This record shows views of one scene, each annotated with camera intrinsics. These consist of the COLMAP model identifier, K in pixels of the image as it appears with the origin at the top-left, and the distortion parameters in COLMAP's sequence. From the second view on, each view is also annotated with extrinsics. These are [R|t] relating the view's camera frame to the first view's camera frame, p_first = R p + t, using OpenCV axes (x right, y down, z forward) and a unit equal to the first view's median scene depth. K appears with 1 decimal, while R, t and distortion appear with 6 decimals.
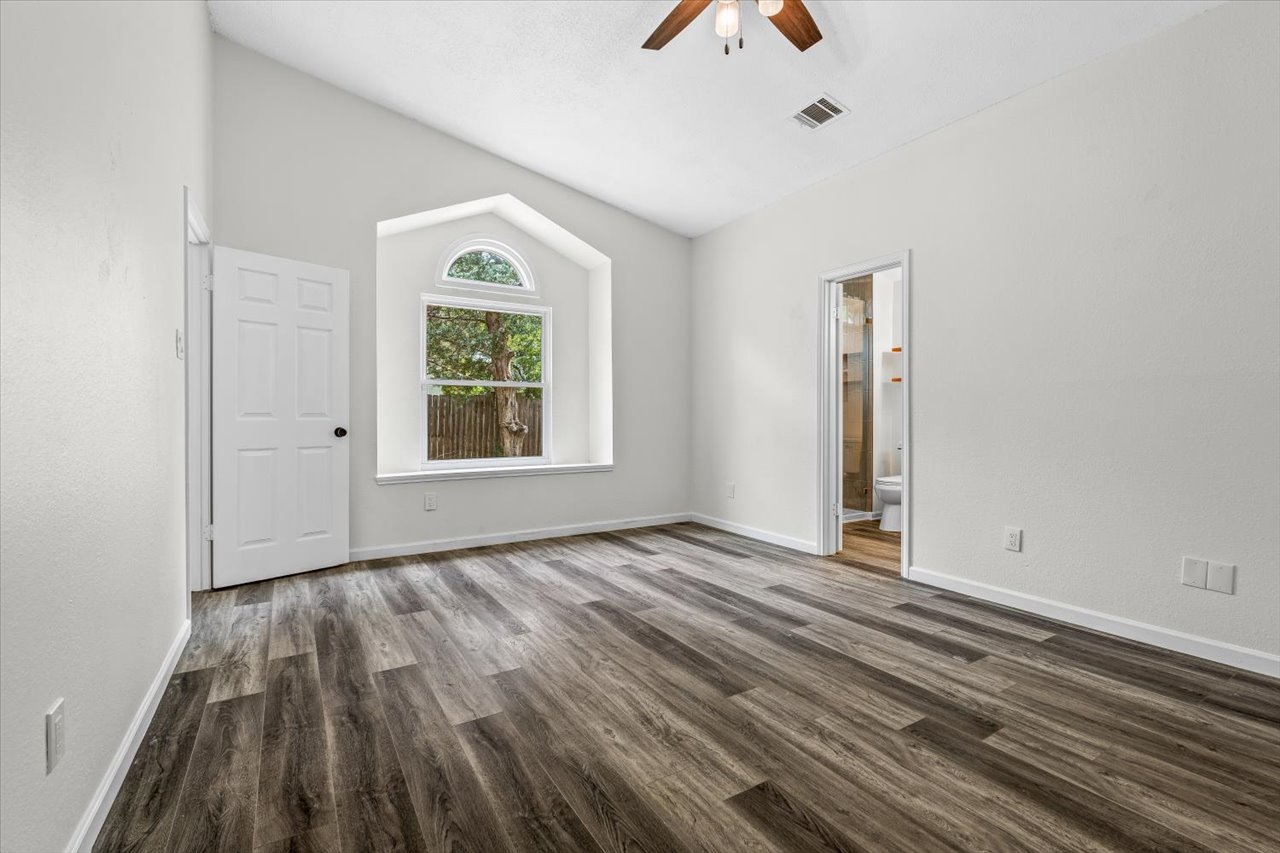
lens RADIAL K [[554.4, 0, 641.6], [0, 554.4, 420.5], [0, 0, 1]] dist [-0.004253, 0.000335]
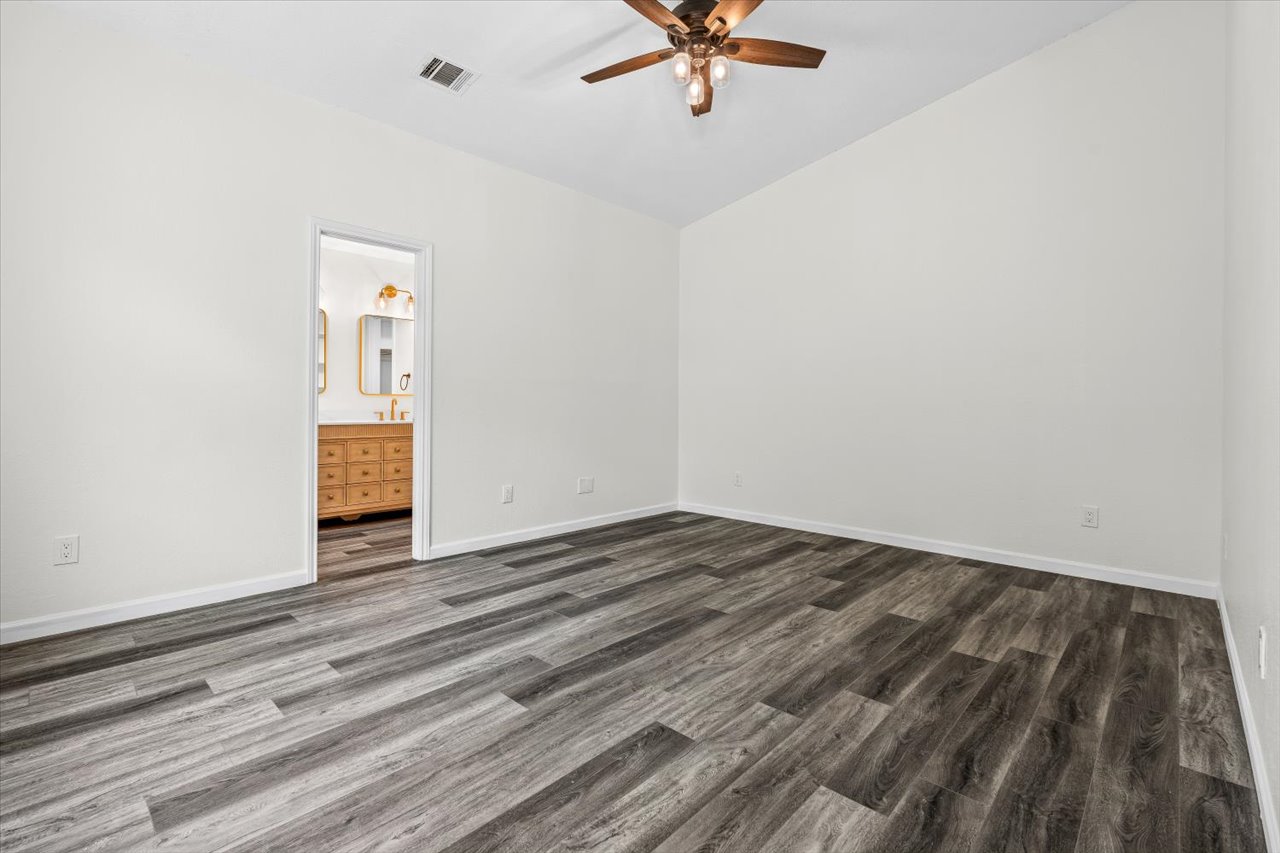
lens RADIAL K [[554.4, 0, 634.3], [0, 554.4, 409.4], [0, 0, 1]] dist [-0.004253, 0.000335]
pose [[-0.223719, -0.011905, 0.974581, -0.945220], [0.001245, 0.999921, 0.012500, -0.015379], [-0.974653, 0.004010, -0.223686, 1.301441]]
